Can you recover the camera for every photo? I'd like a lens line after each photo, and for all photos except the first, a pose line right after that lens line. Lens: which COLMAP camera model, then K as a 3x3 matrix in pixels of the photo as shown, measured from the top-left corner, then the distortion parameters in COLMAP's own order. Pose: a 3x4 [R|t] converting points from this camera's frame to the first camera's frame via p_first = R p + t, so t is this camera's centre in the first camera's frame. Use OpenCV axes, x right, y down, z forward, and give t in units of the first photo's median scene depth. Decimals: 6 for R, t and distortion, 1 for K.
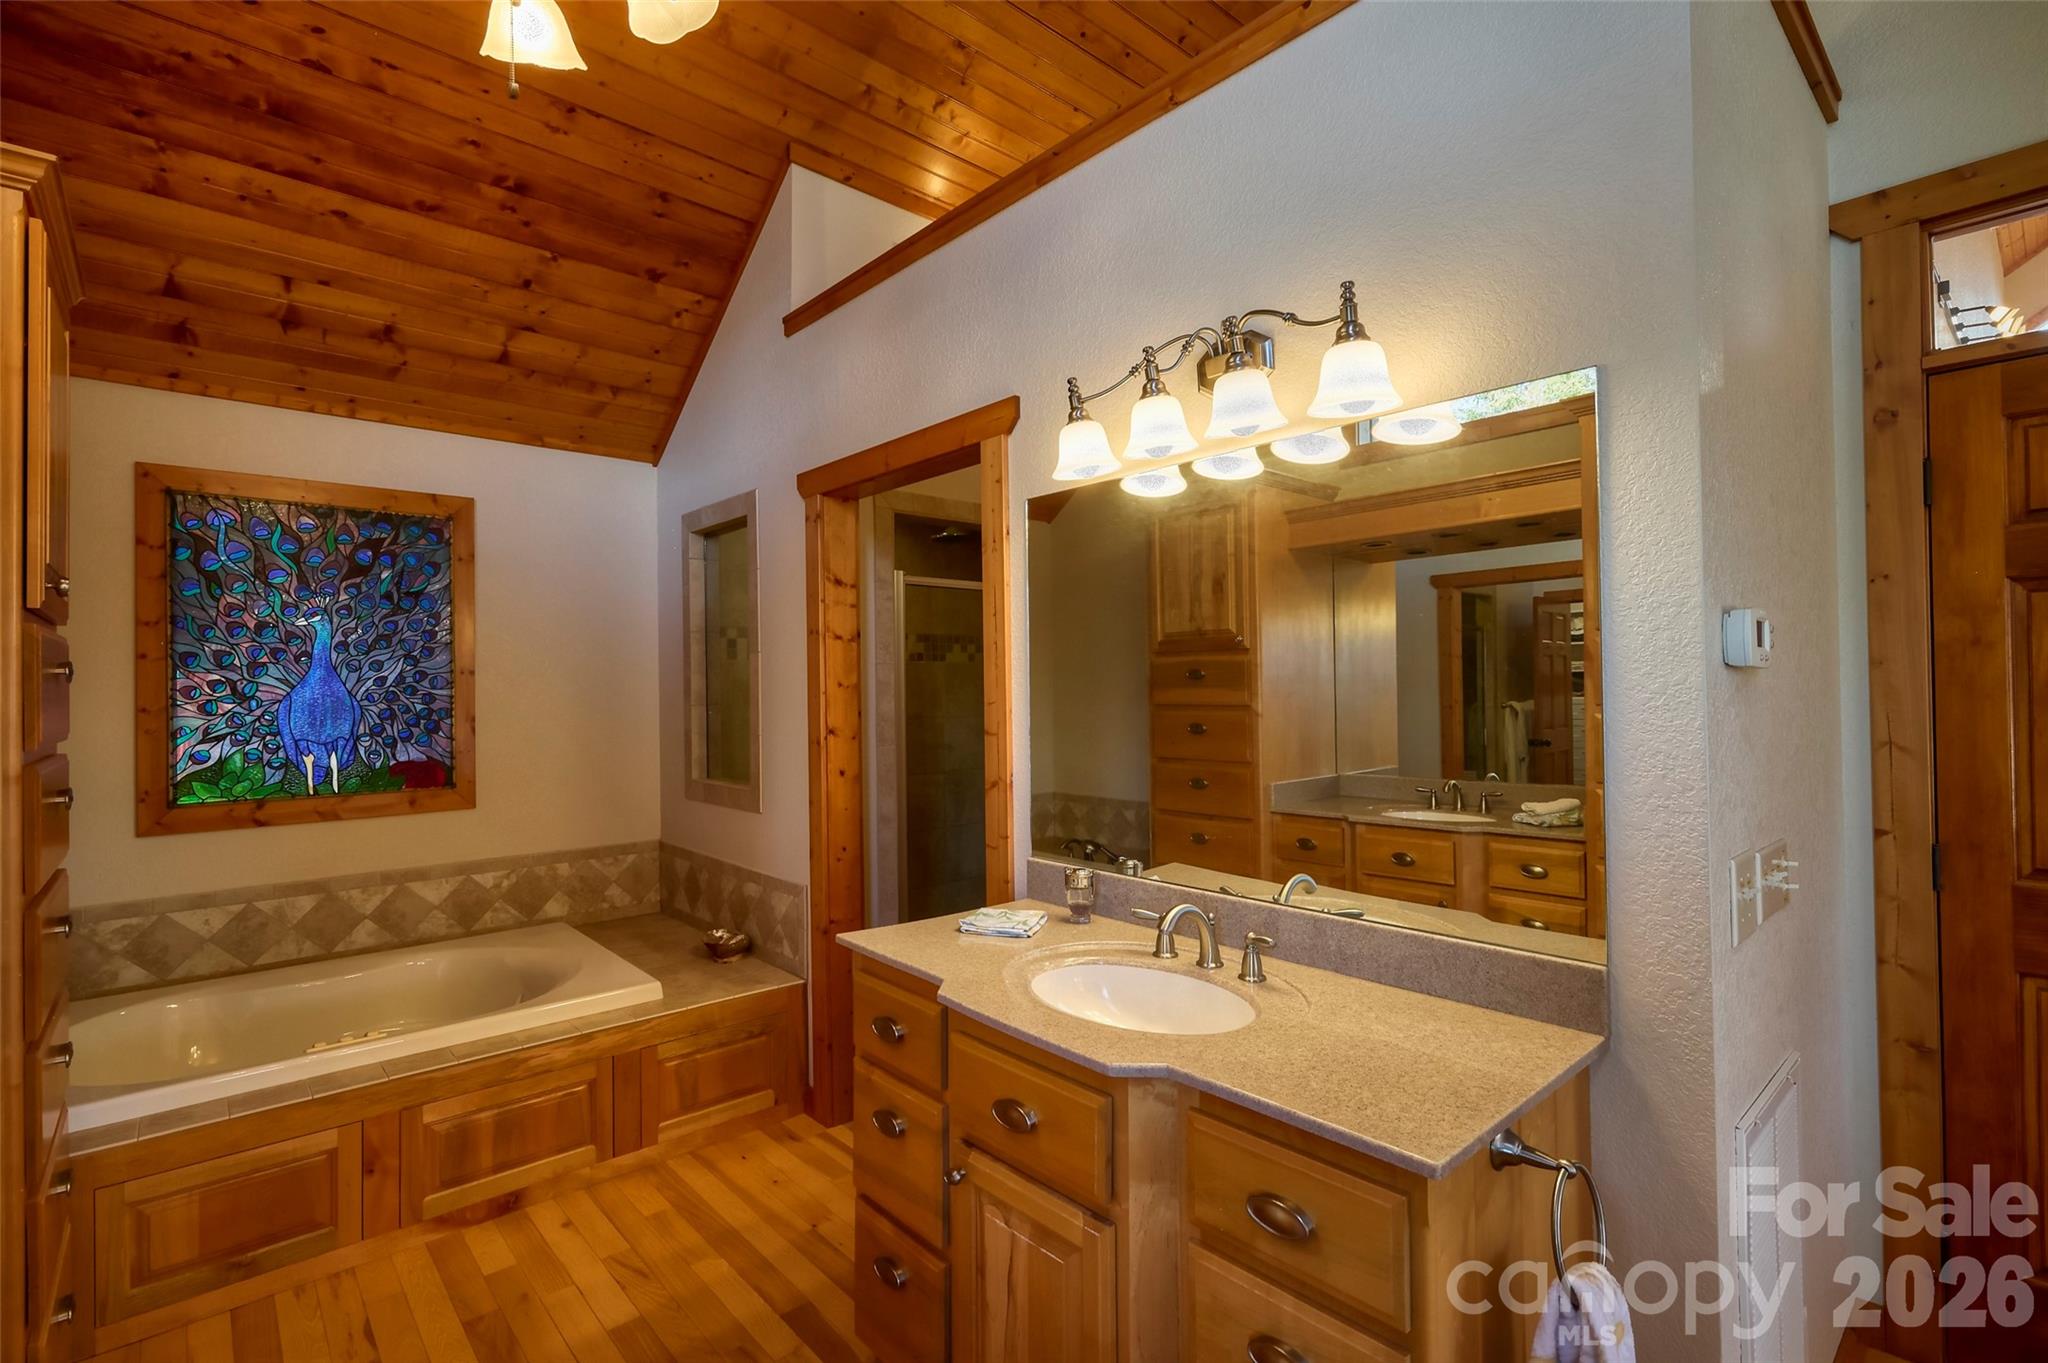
lens RADIAL K [[935.6, 0, 1021.2], [0, 935.6, 681.3], [0, 0, 1]] dist [0.000914, -0.000245]
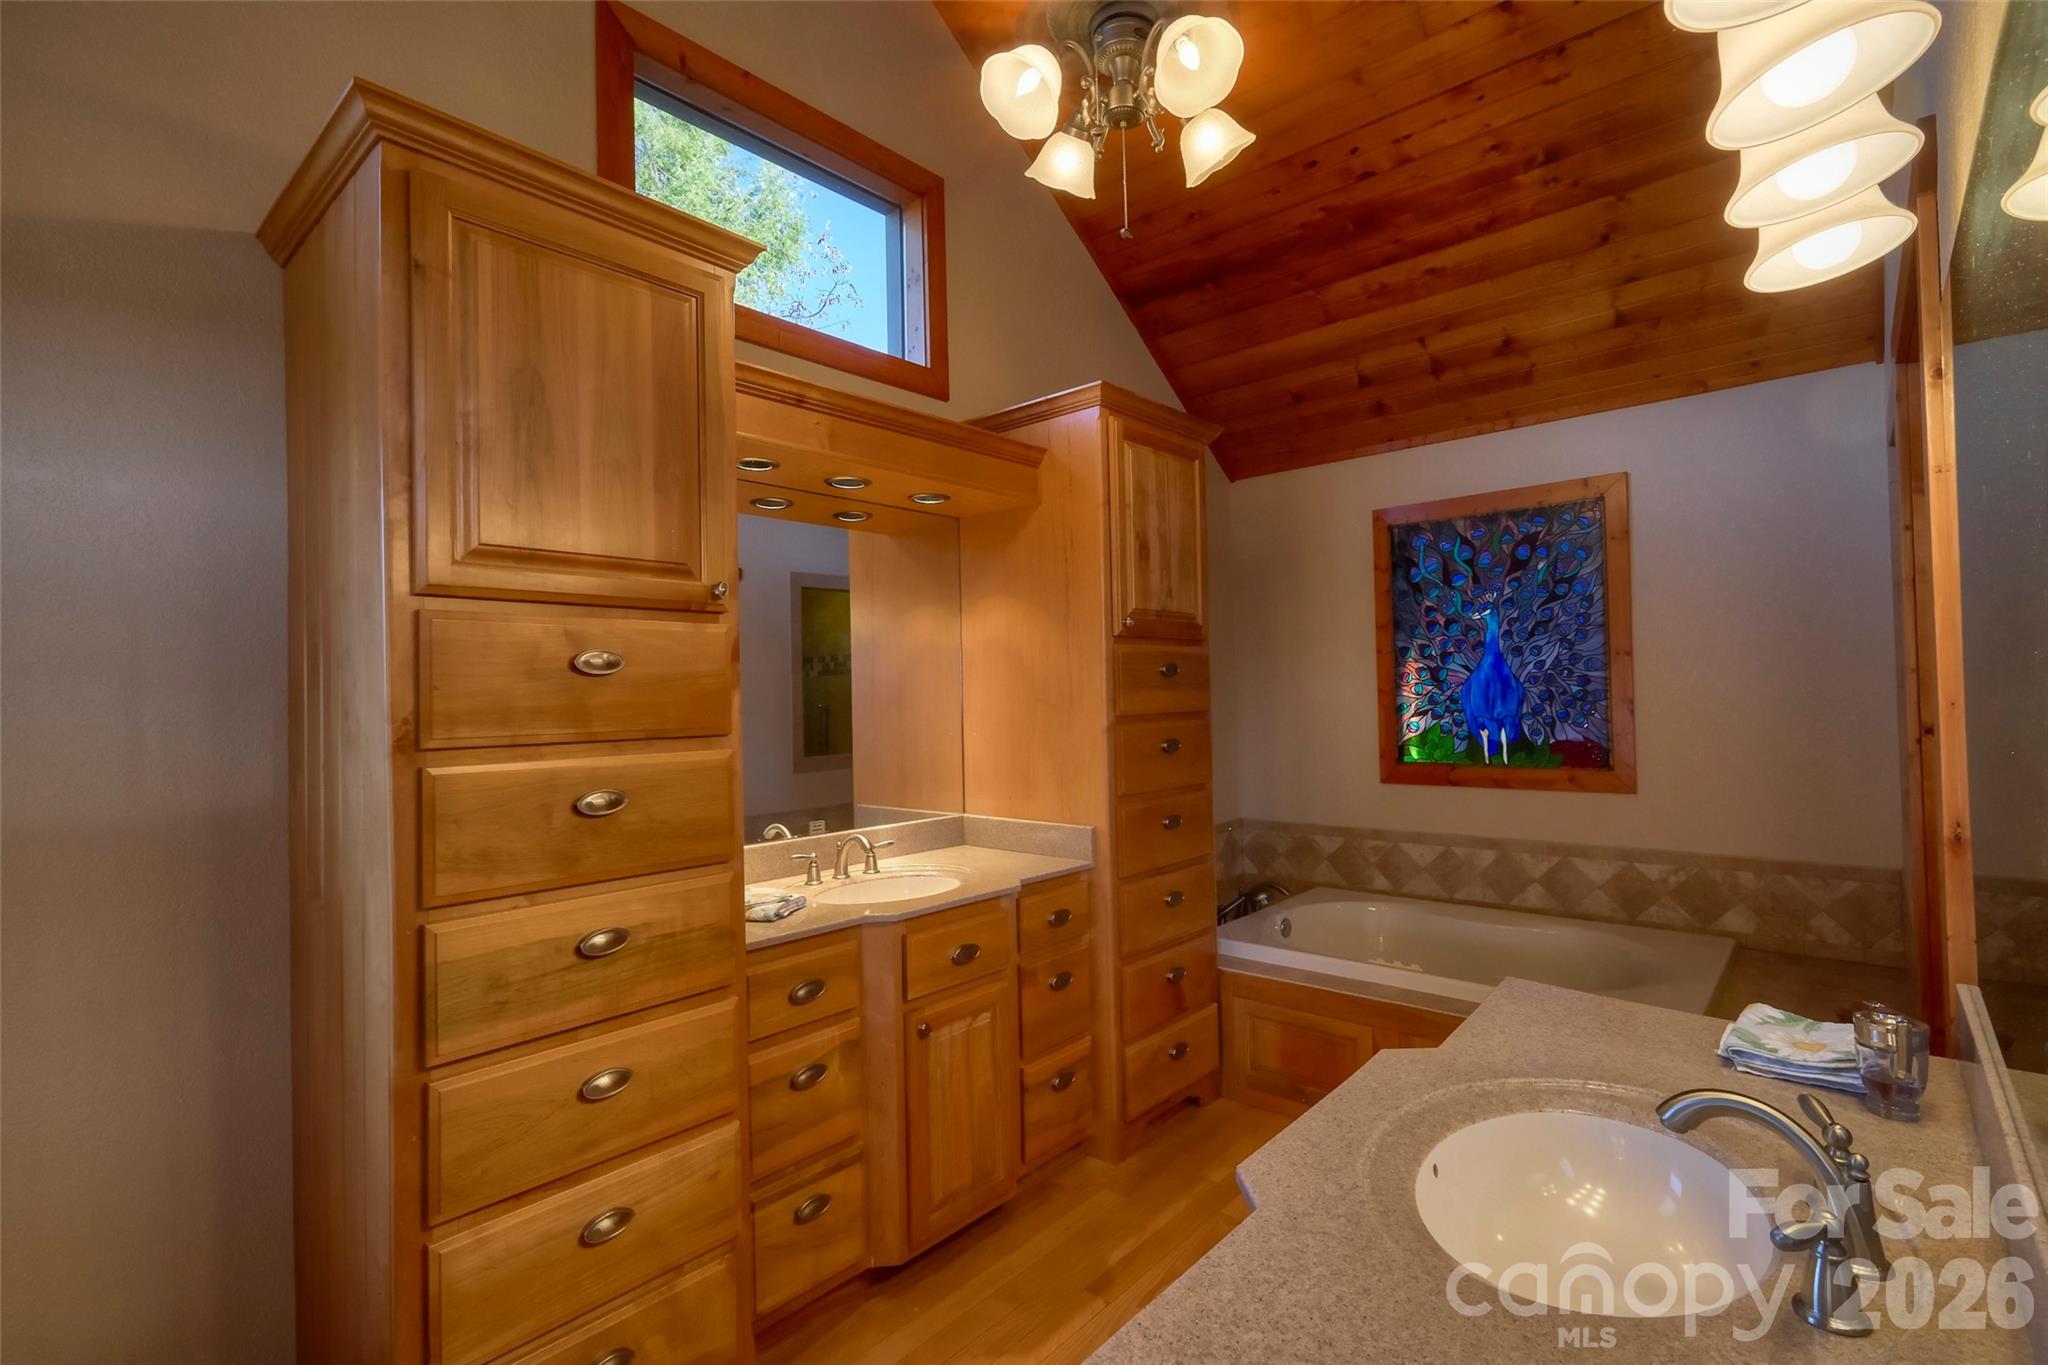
lens RADIAL K [[935.6, 0, 1021.6], [0, 935.6, 682.2], [0, 0, 1]] dist [0.000914, -0.000245]
pose [[0.110008, -0.002528, -0.993928, 0.332843], [0.028974, 0.999580, 0.000664, 0.002181], [0.993508, -0.028871, 0.110035, 0.298611]]
